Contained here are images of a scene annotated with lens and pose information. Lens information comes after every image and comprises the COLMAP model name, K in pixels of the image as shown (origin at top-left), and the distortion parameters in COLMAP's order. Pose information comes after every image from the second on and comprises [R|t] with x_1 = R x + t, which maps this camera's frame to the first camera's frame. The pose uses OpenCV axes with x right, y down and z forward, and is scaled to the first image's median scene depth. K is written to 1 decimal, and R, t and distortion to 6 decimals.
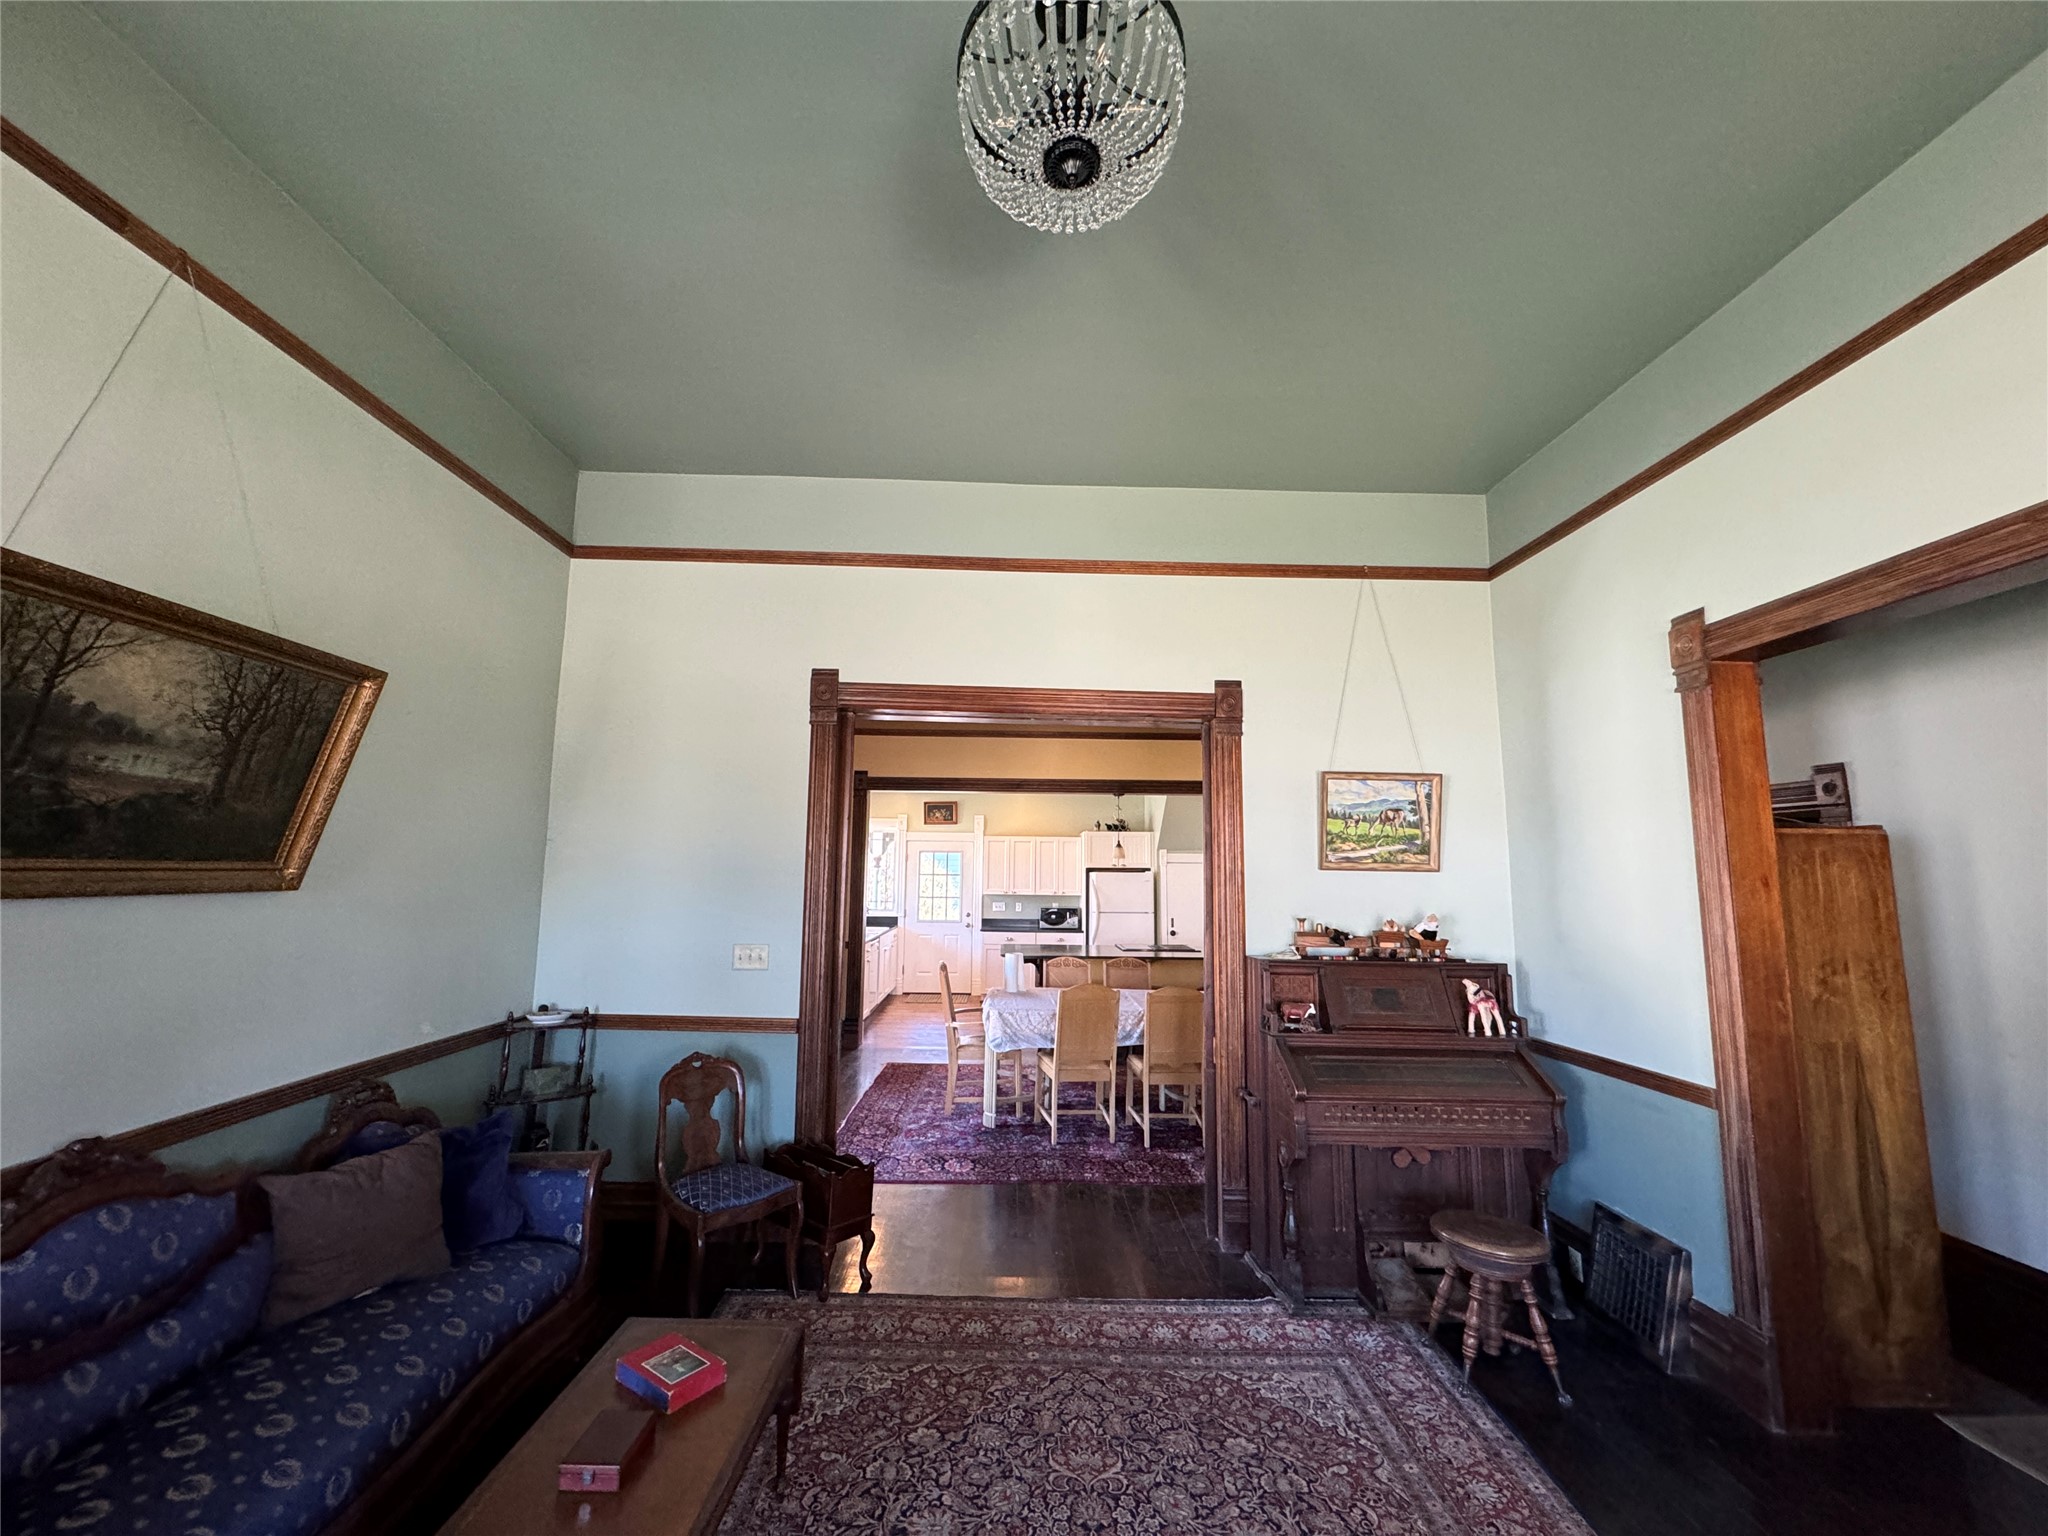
lens RADIAL K [[817.1, 0, 1018.6], [0, 817.1, 763.2], [0, 0, 1]] dist [-0.000756, 0.000841]
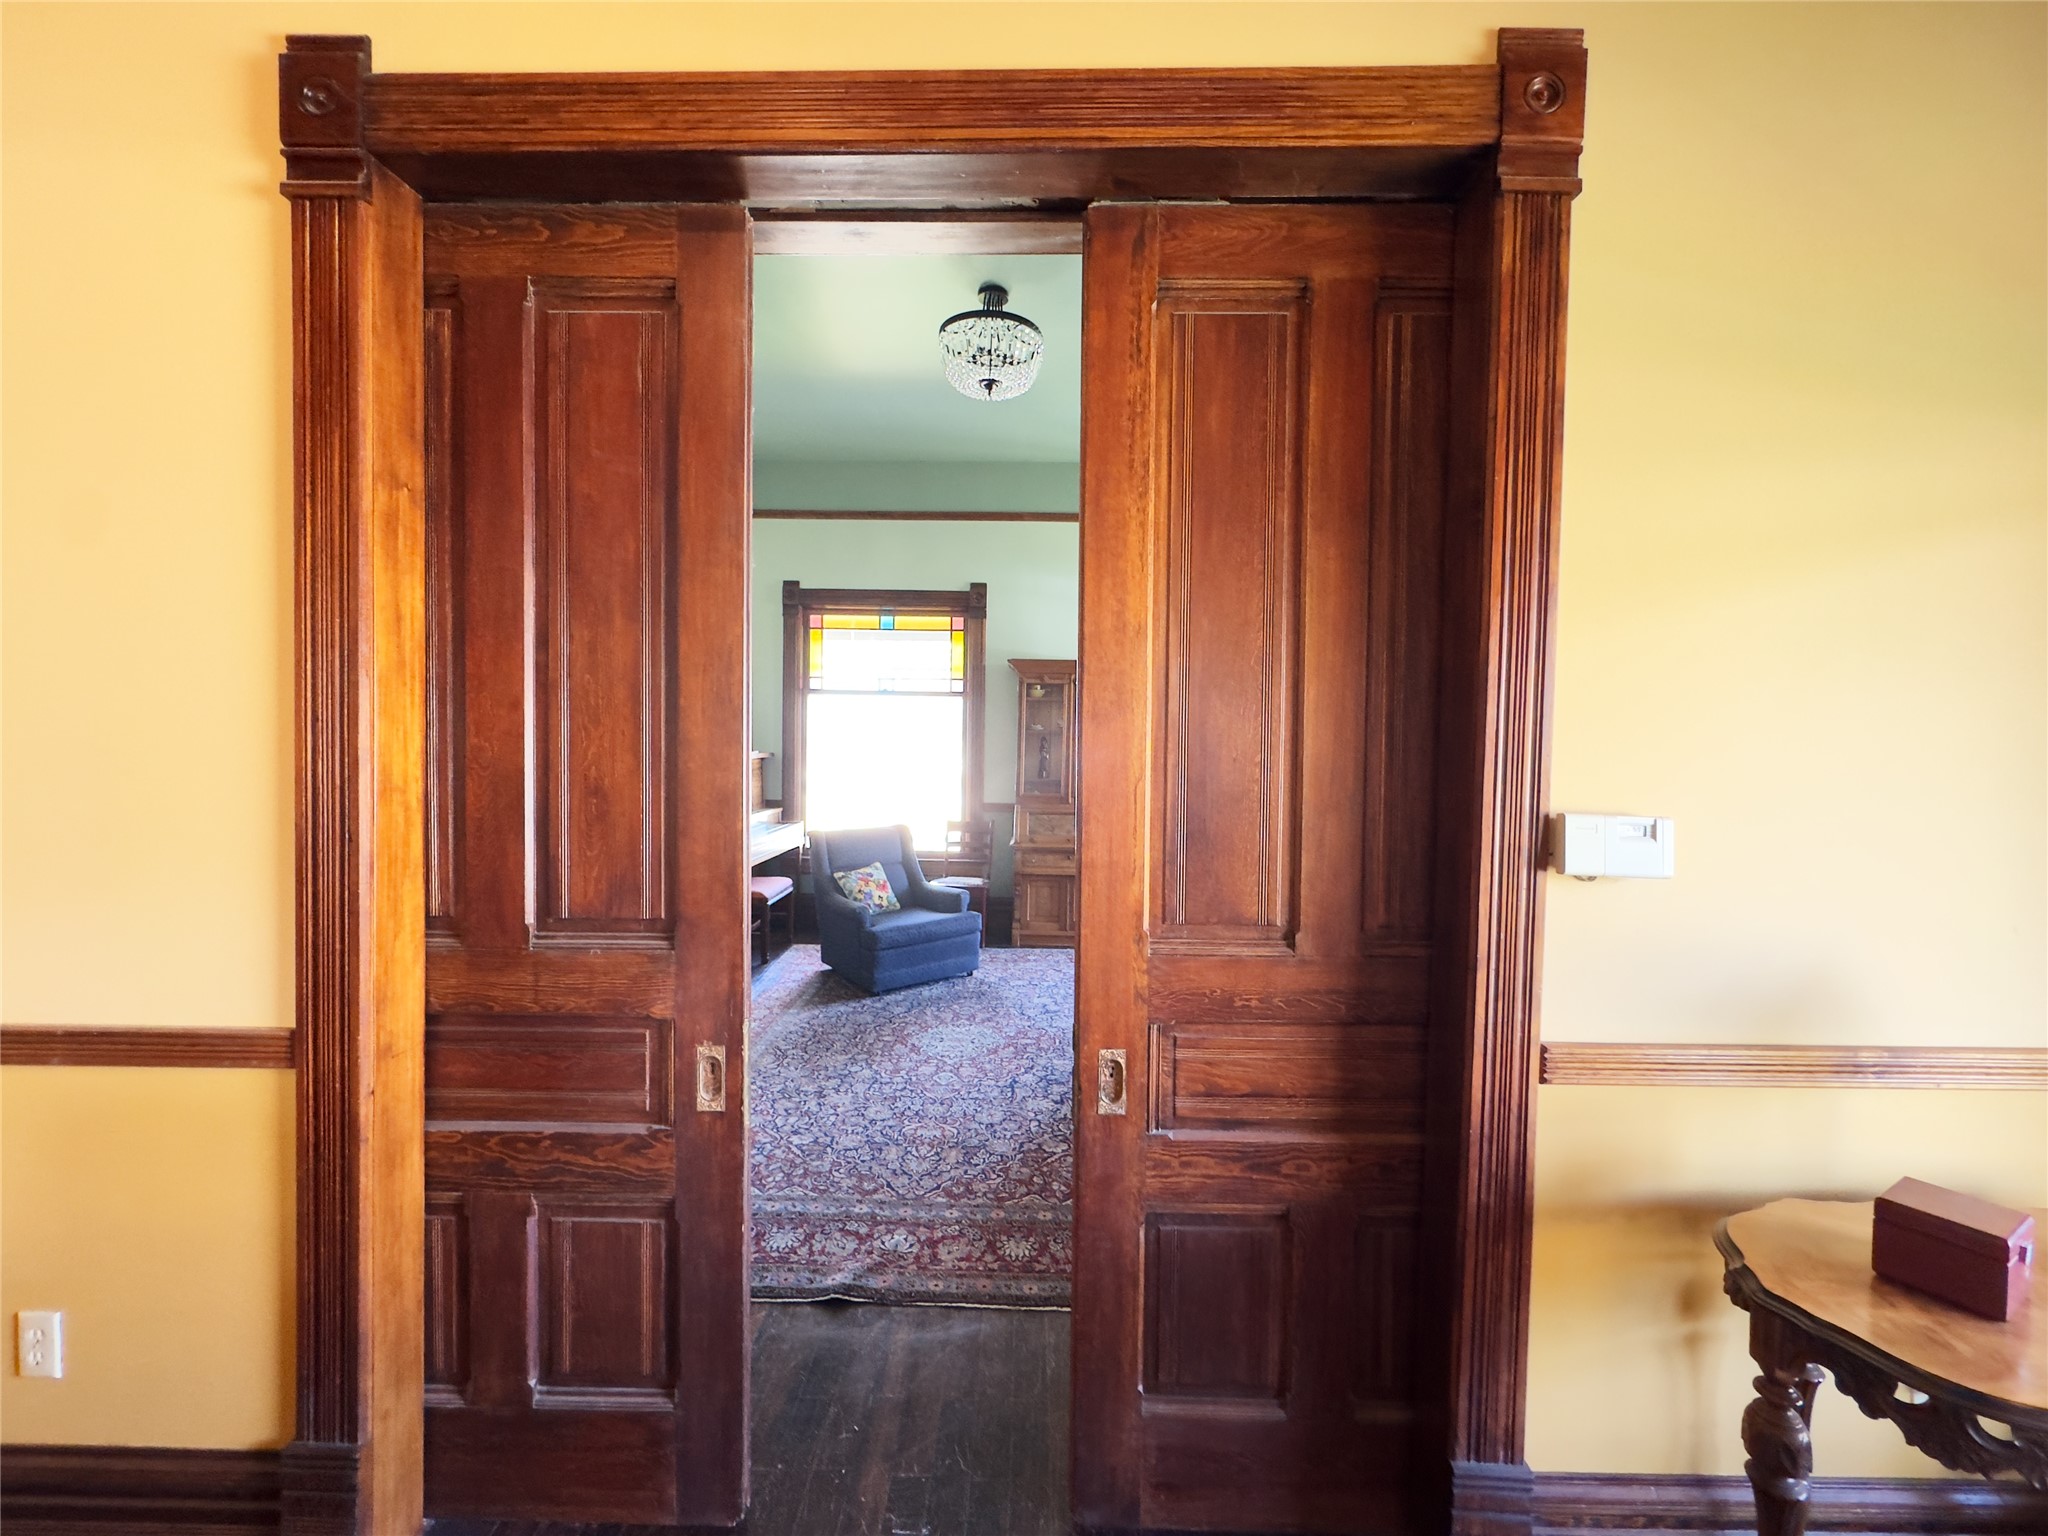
lens RADIAL K [[817.1, 0, 1021.4], [0, 817.1, 764.5], [0, 0, 1]] dist [-0.000756, 0.000841]
pose [[-0.999302, -0.030441, 0.021671, -0.070399], [-0.032587, 0.993752, -0.106751, 0.365593], [-0.018286, -0.107383, -0.994050, 2.165825]]
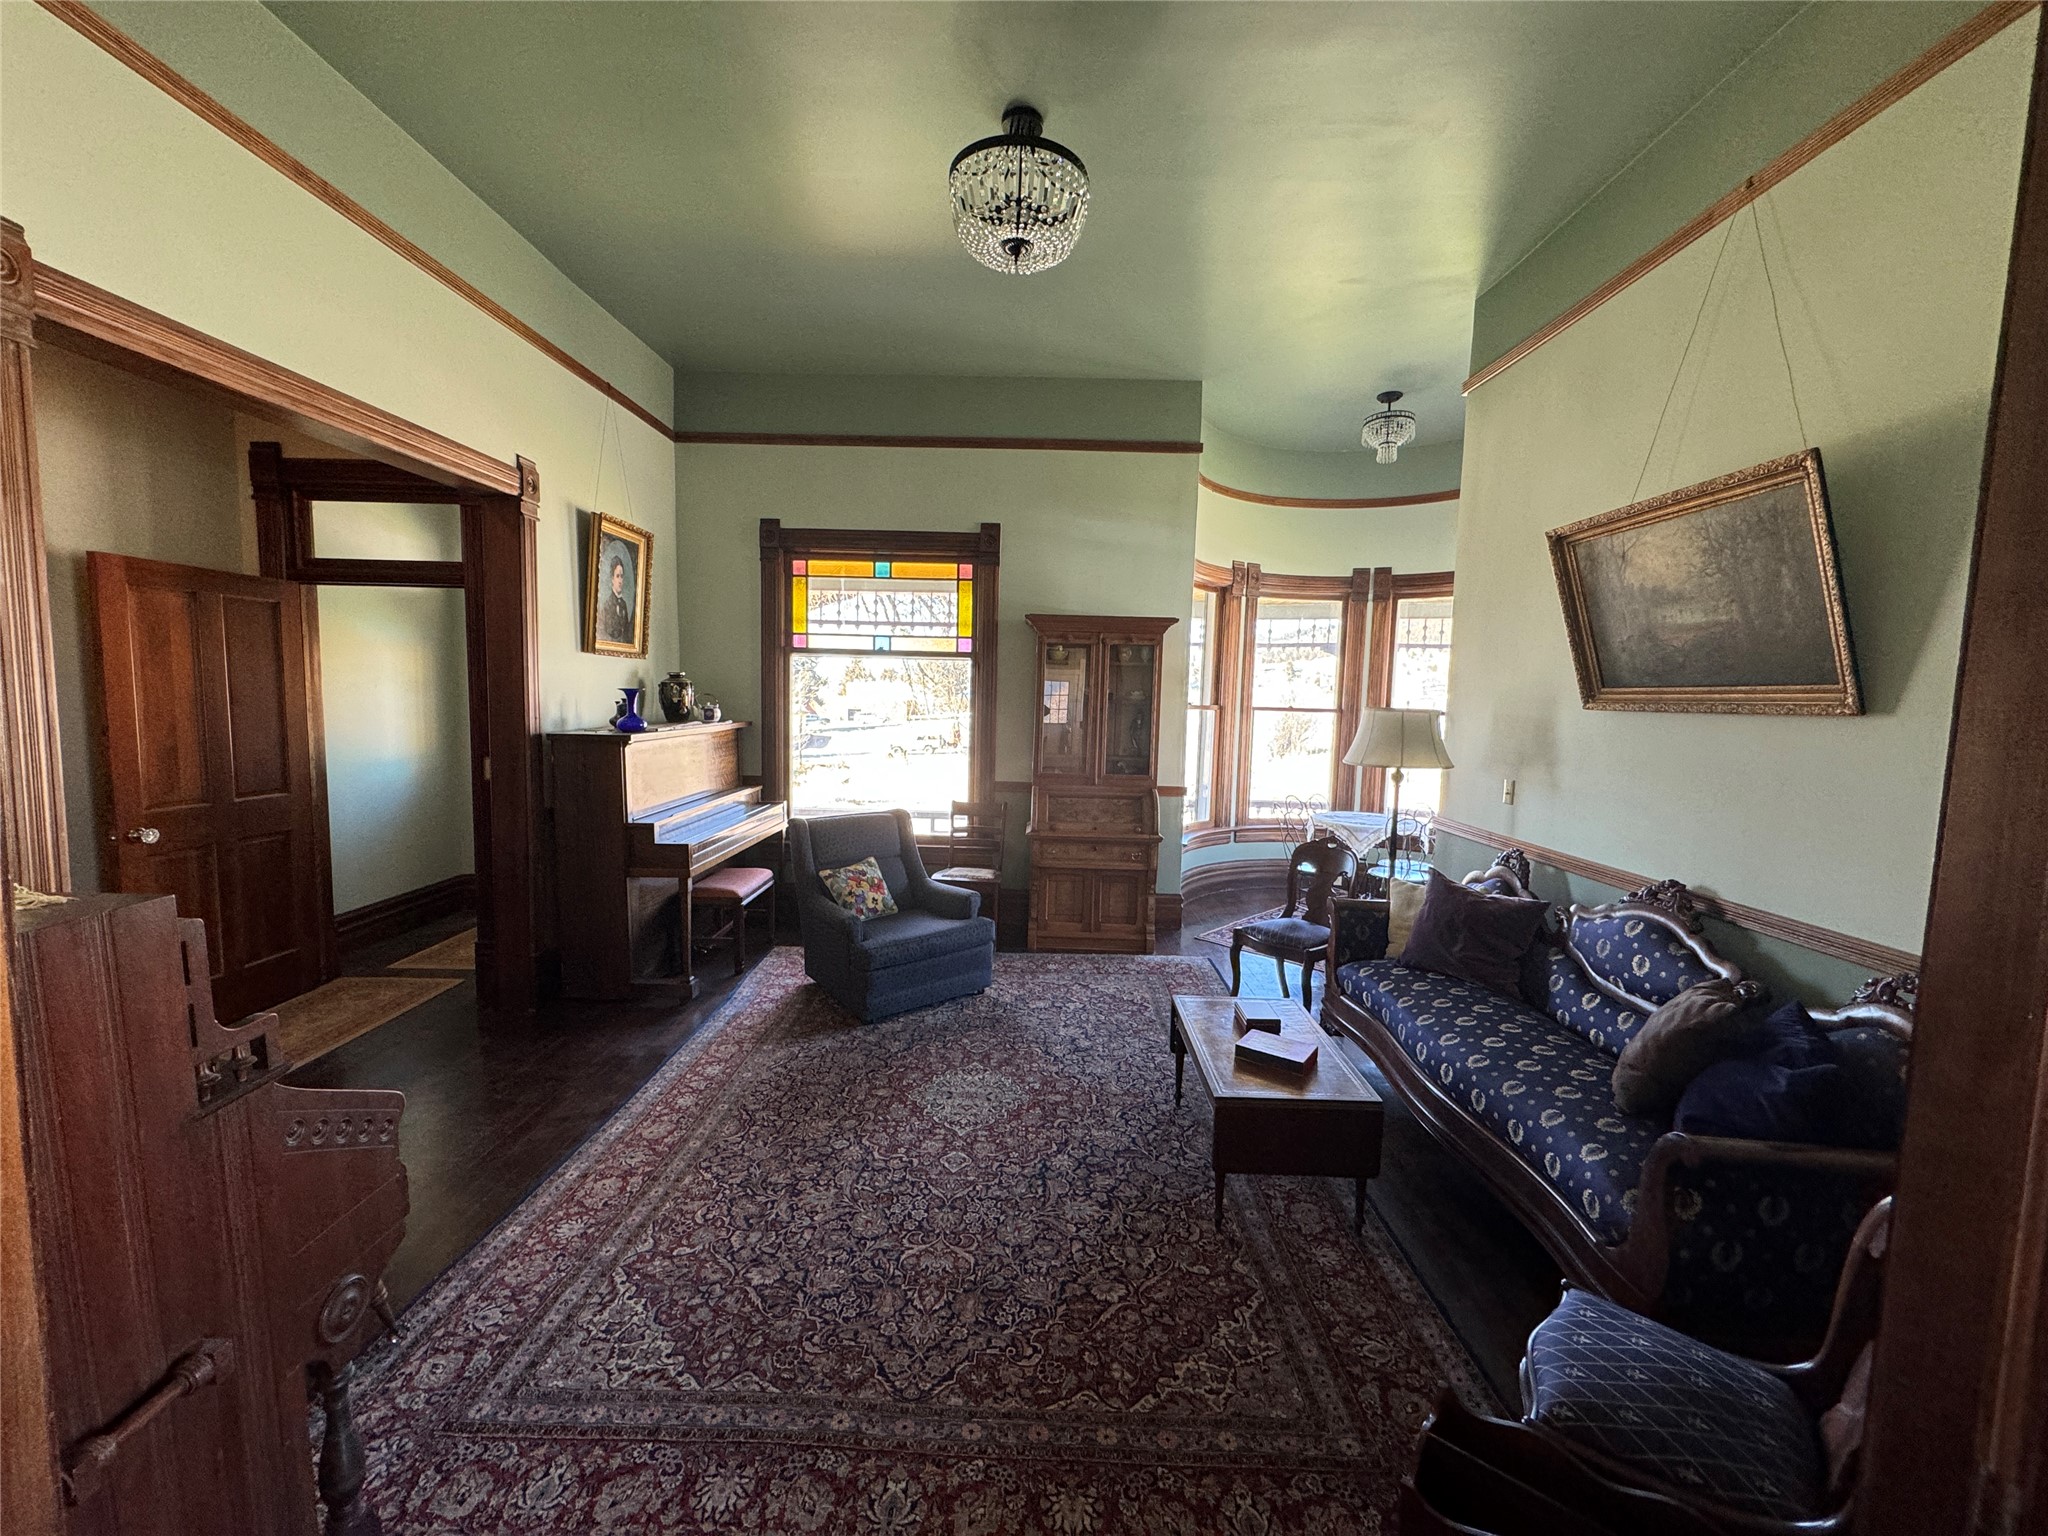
lens RADIAL K [[817.1, 0, 1020.2], [0, 817.1, 763.6], [0, 0, 1]] dist [-0.000756, 0.000841]
pose [[-0.999031, -0.039308, 0.019791, -0.012418], [-0.040262, 0.997920, -0.050346, 0.277514], [-0.017771, -0.051094, -0.998536, 1.831687]]
